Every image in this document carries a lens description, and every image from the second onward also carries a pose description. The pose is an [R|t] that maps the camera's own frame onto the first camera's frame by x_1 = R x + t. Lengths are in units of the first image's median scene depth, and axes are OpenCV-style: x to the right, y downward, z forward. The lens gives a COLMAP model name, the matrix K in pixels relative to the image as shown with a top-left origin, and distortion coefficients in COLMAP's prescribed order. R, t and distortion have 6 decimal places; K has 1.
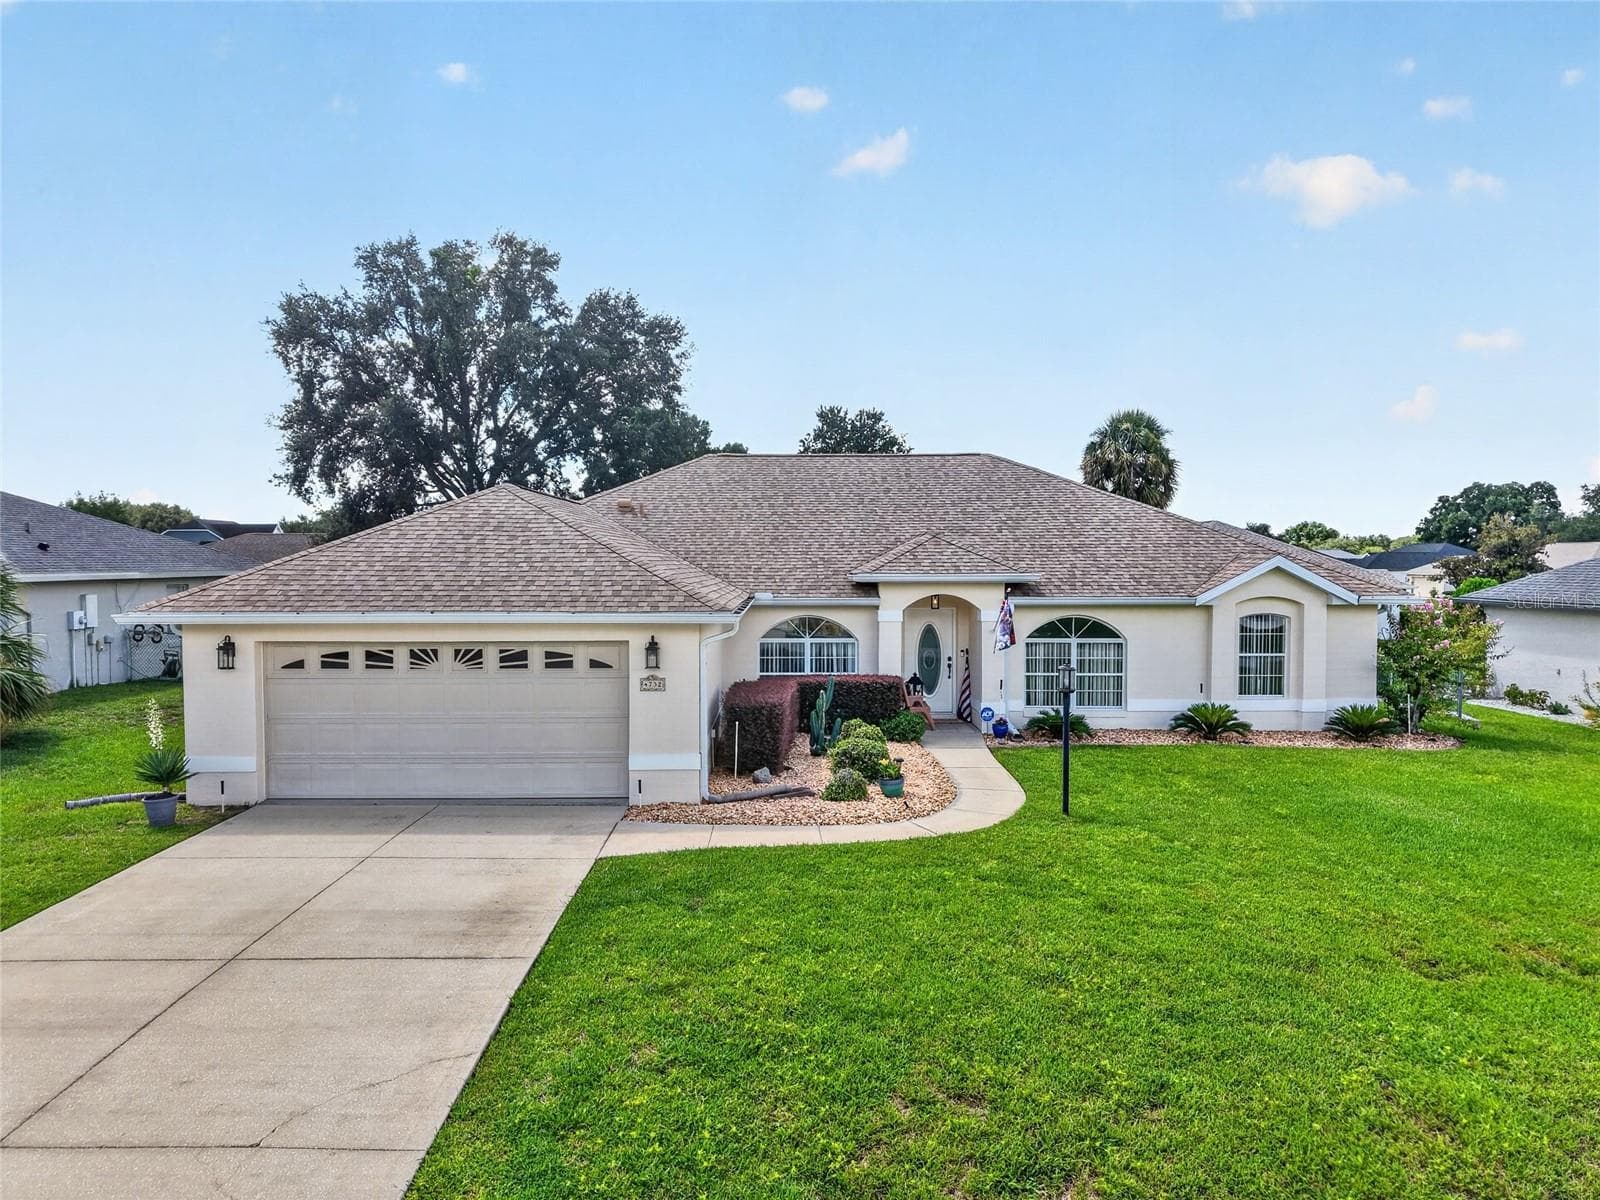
lens RADIAL K [[1124.5, 0, 749.1], [0, 1124.5, 604.1], [0, 0, 1]] dist [0.025515, -0.002151]
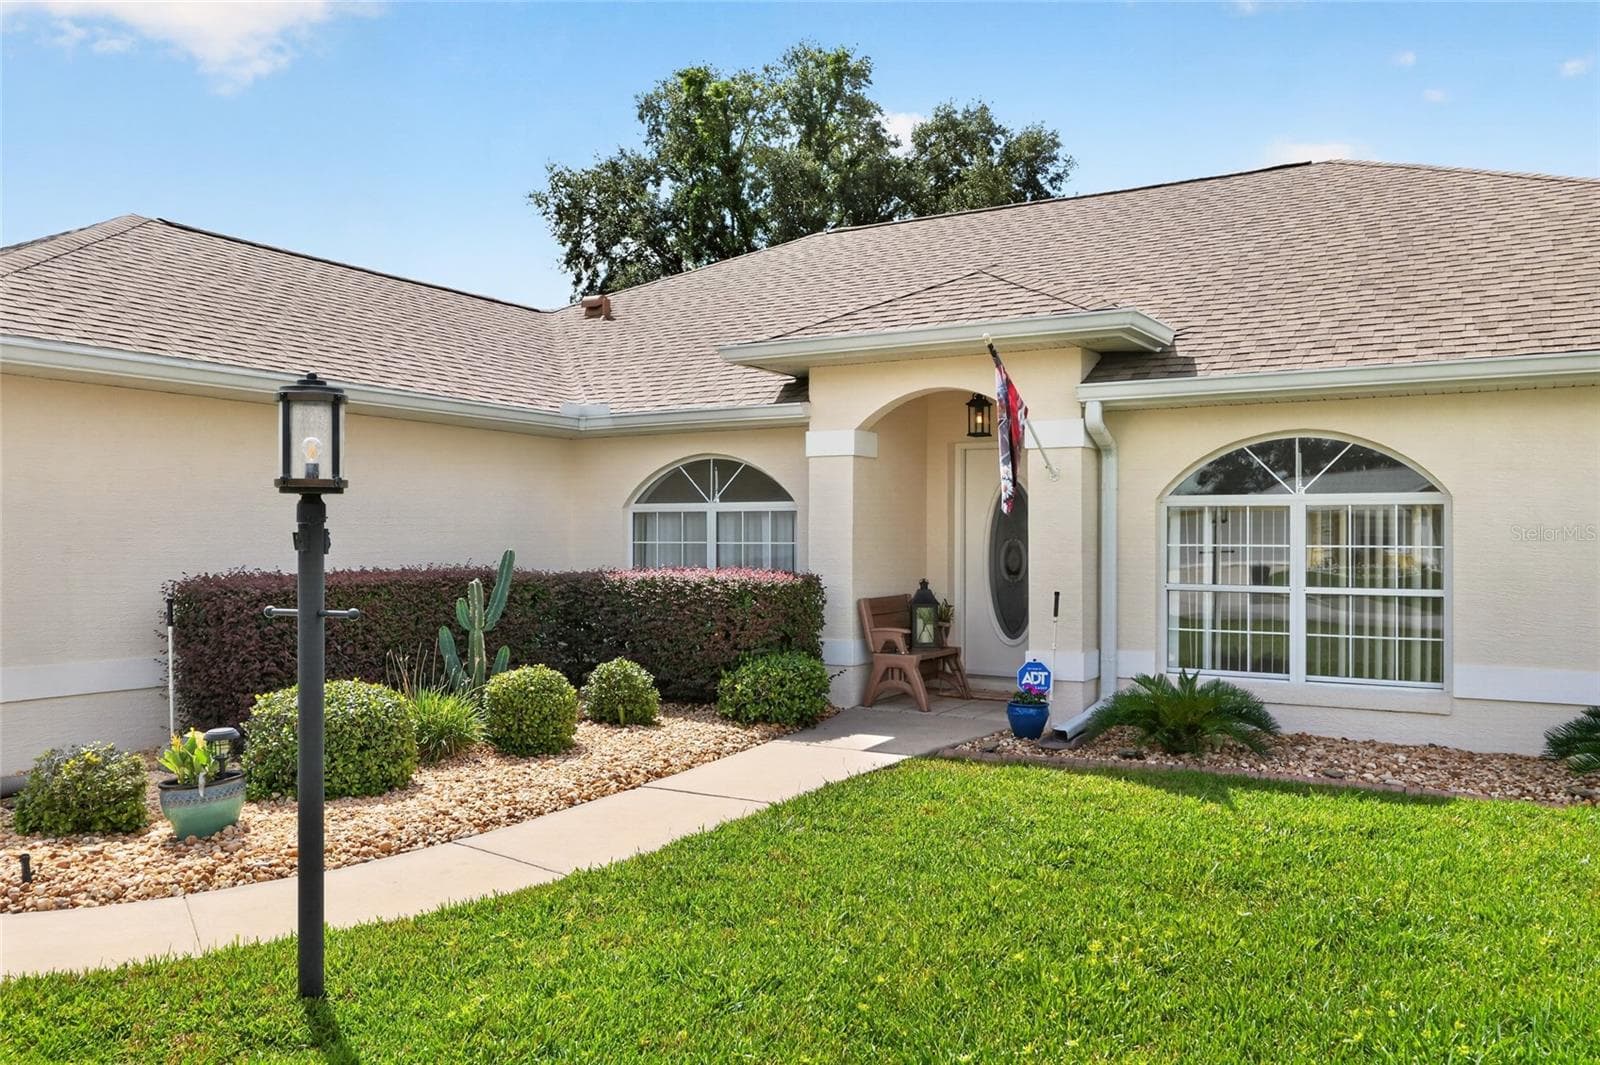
lens RADIAL K [[1220.3, 0, 800.0], [0, 1220.3, 532.5], [0, 0, 1]] dist [-0.010941, -0.001395]
pose [[0.869505, 0.002100, -0.493919, 0.350528], [-0.027552, 0.998640, -0.044256, 0.066940], [0.493155, 0.052090, 0.868381, 0.578486]]
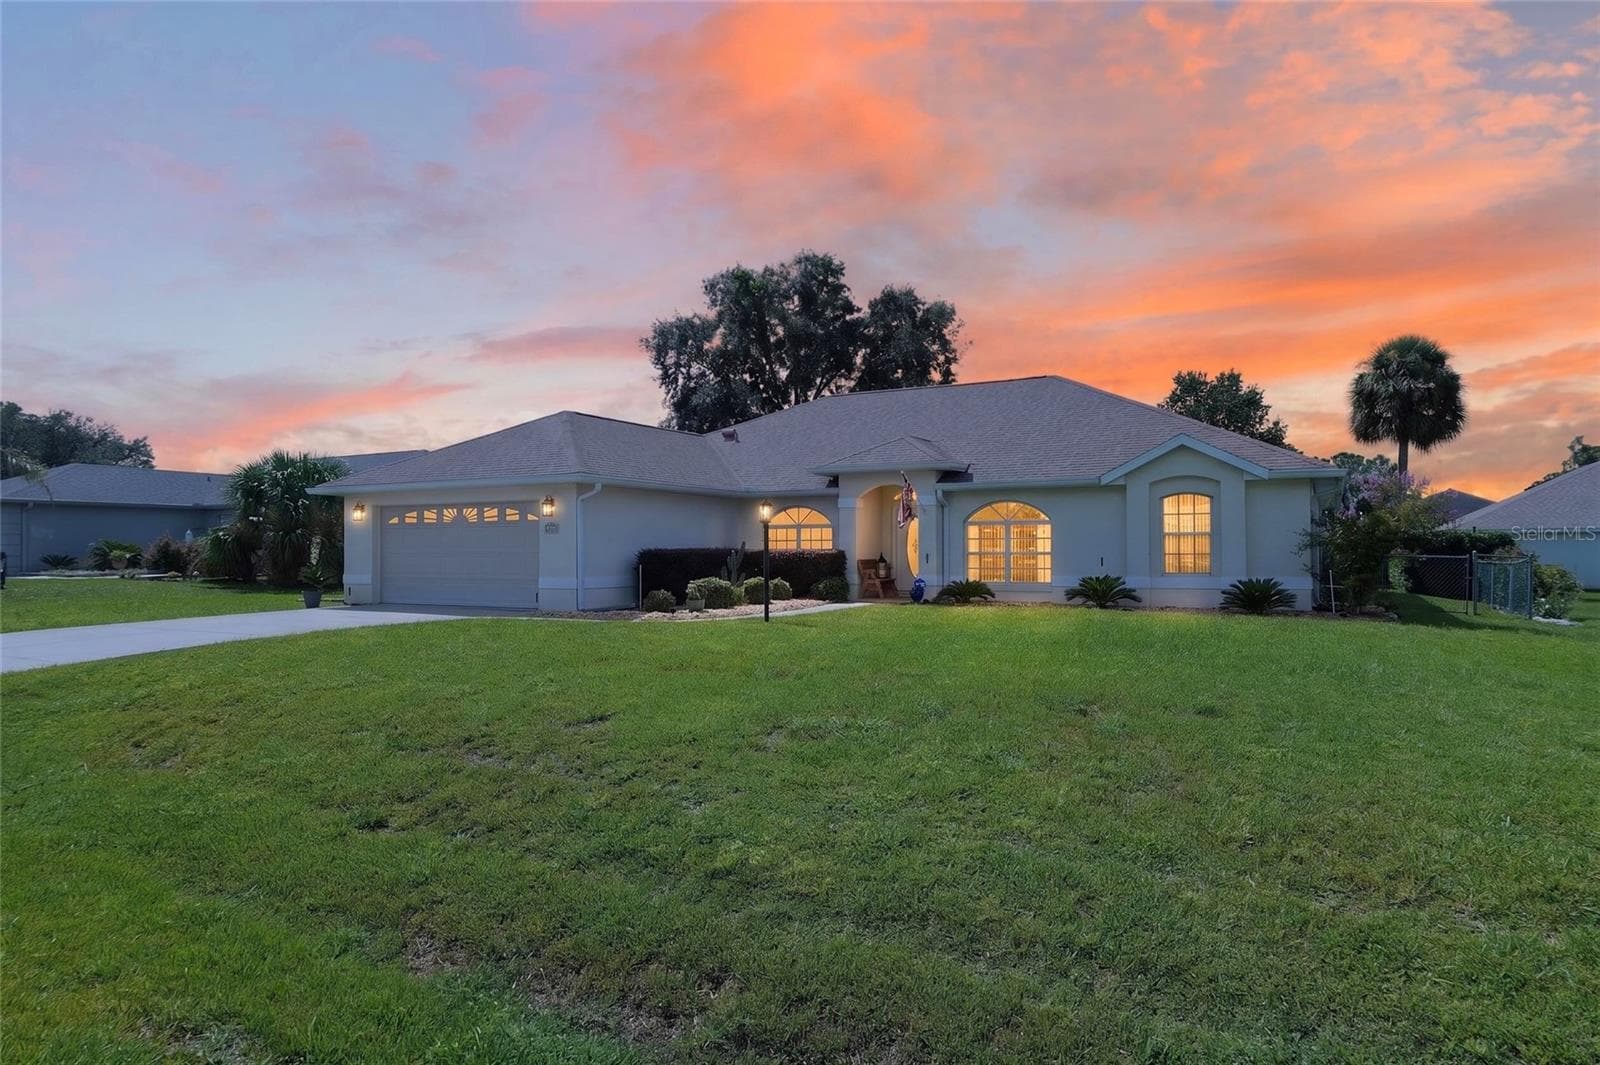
lens RADIAL K [[1001.2, 0, 754.7], [0, 1001.2, 533.3], [0, 0, 1]] dist [0.001622, 0.002918]
pose [[0.861457, -0.009008, -0.507750, 0.588795], [-0.022246, 0.998213, -0.055453, 0.105581], [0.507342, 0.059066, 0.859718, 0.015697]]
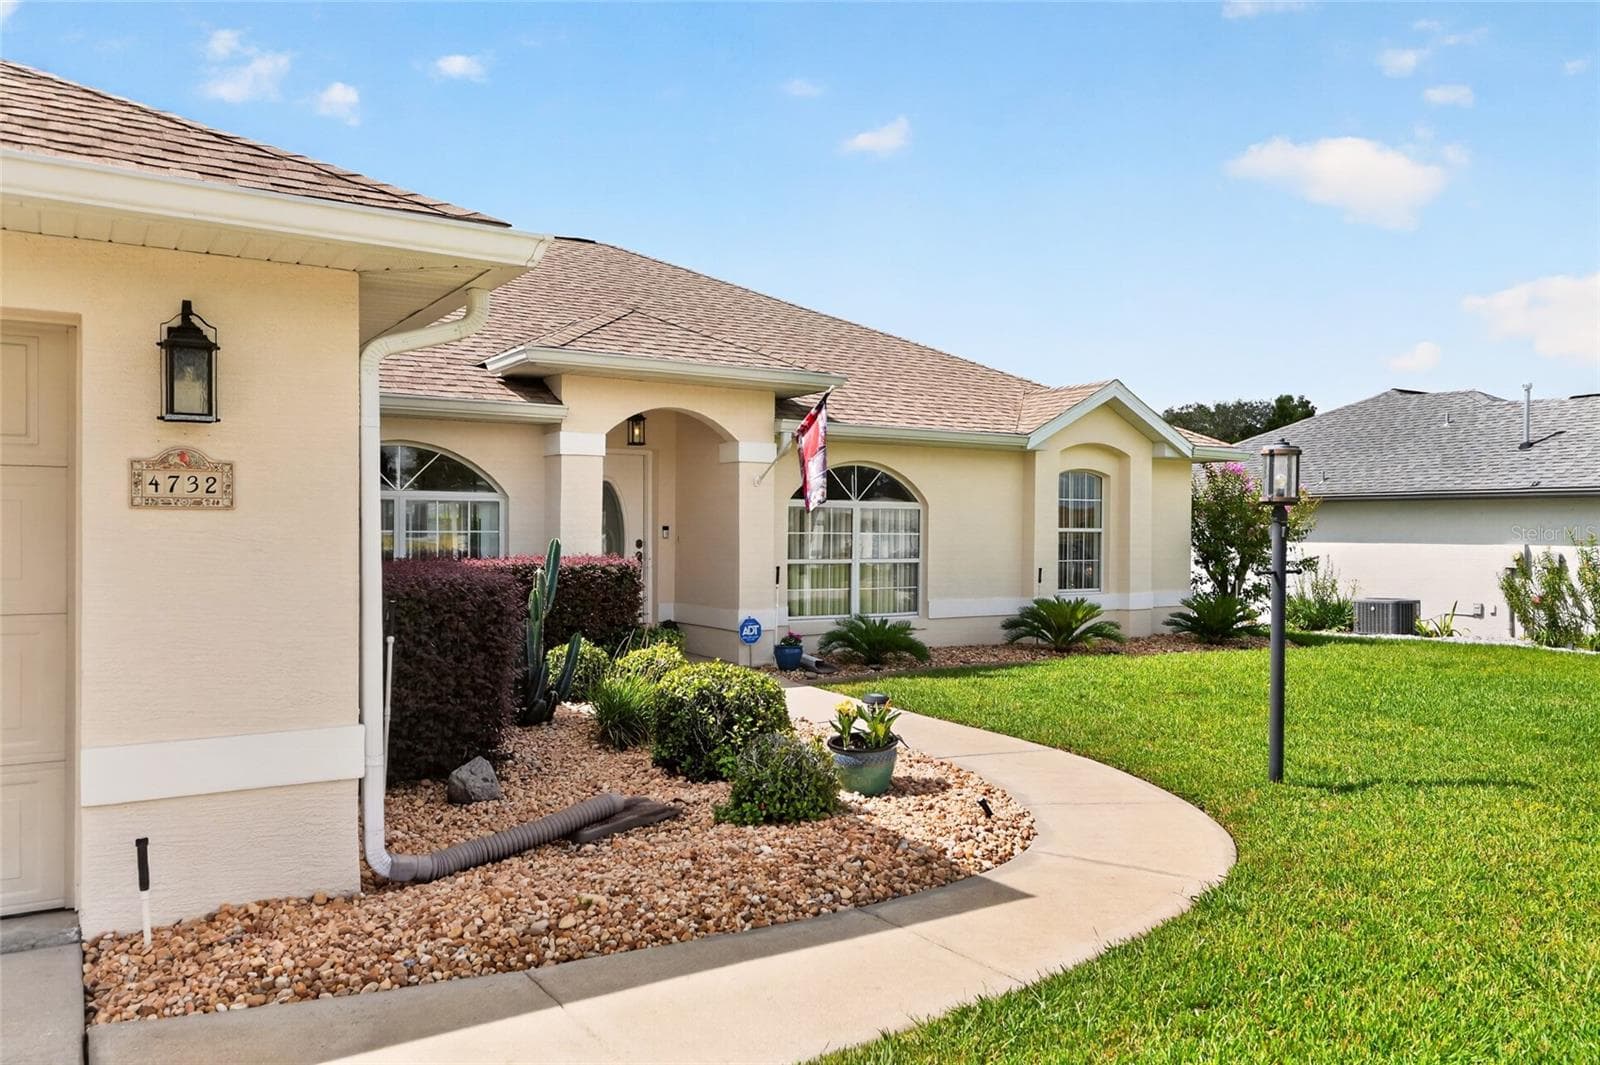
lens RADIAL K [[1193.2, 0, 800.0], [0, 1193.2, 532.5], [0, 0, 1]] dist [-0.003743, -0.002629]
pose [[0.826220, 0.006435, 0.563310, -0.093785], [0.020054, 0.998965, -0.040825, 0.073713], [-0.562990, 0.045027, 0.825236, 0.505288]]
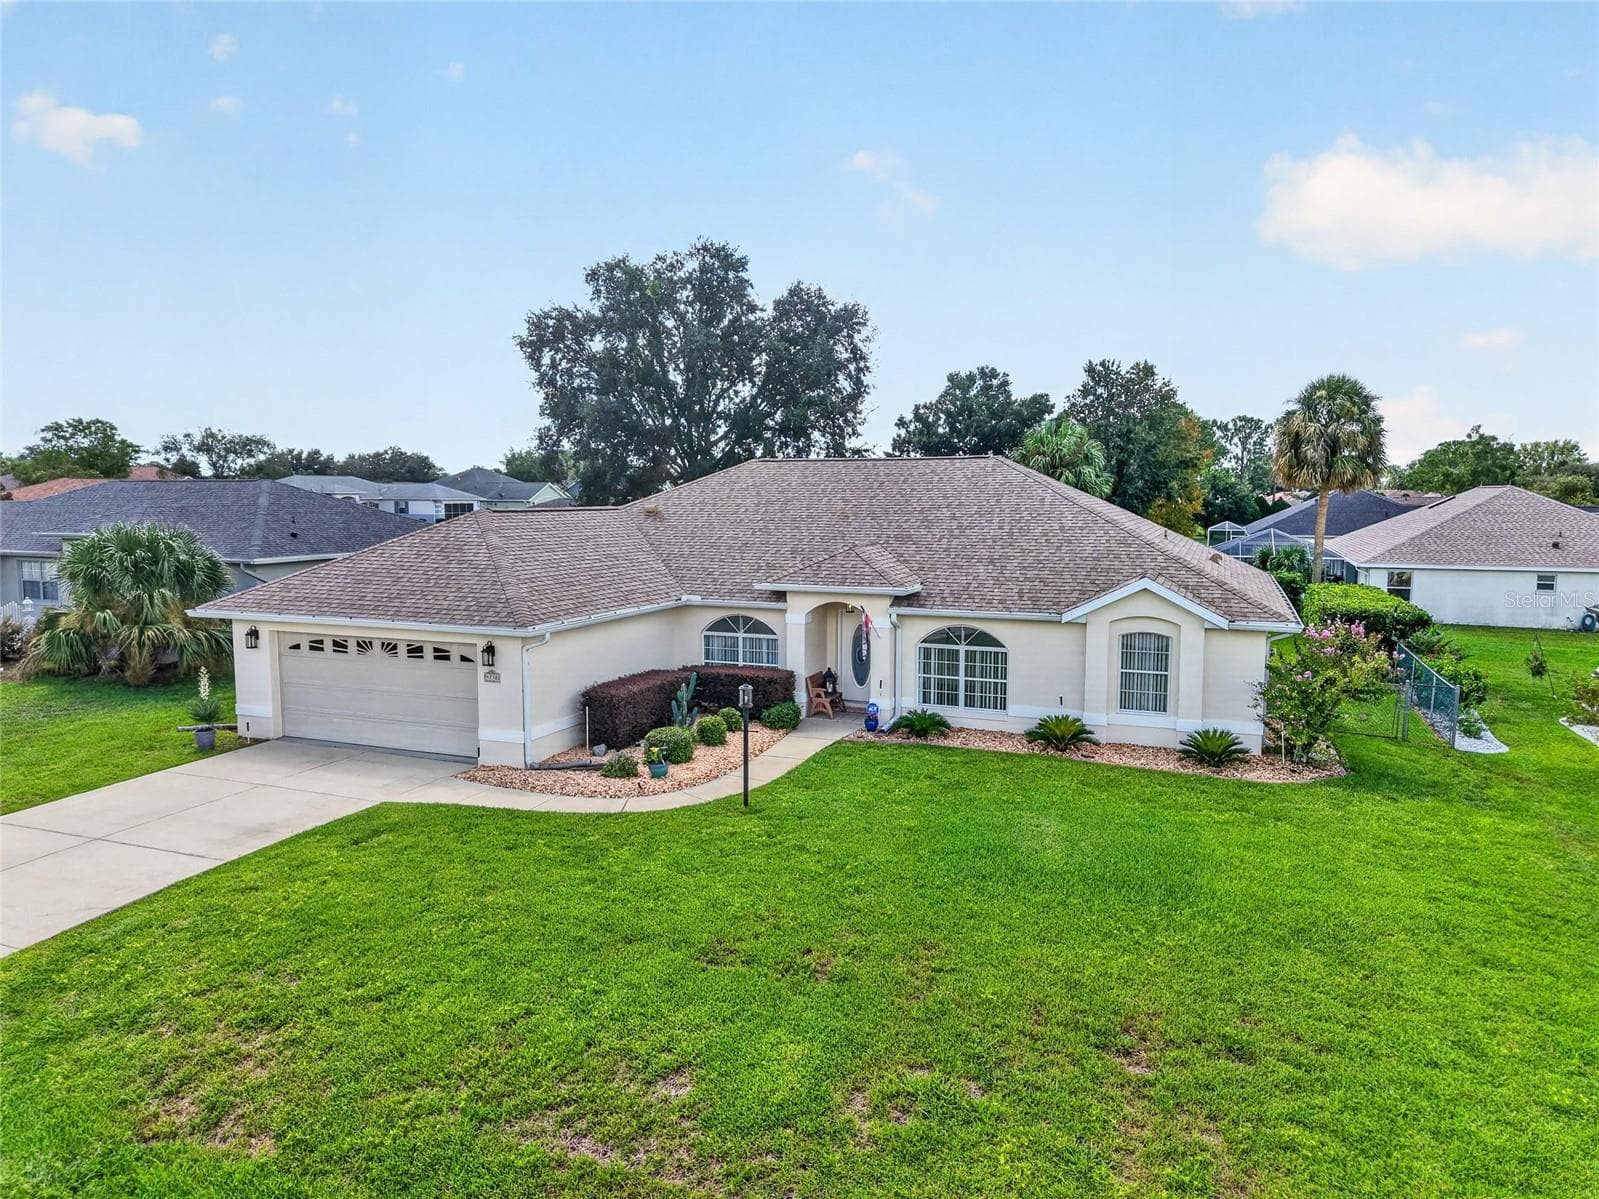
lens RADIAL K [[1123.8, 0, 748.7], [0, 1123.8, 603.6], [0, 0, 1]] dist [0.025515, -0.002151]
pose [[0.921986, 0.040816, -0.385067, 0.525118], [-0.015745, 0.997558, 0.068039, -0.083037], [0.386904, -0.056668, 0.920377, -0.084498]]
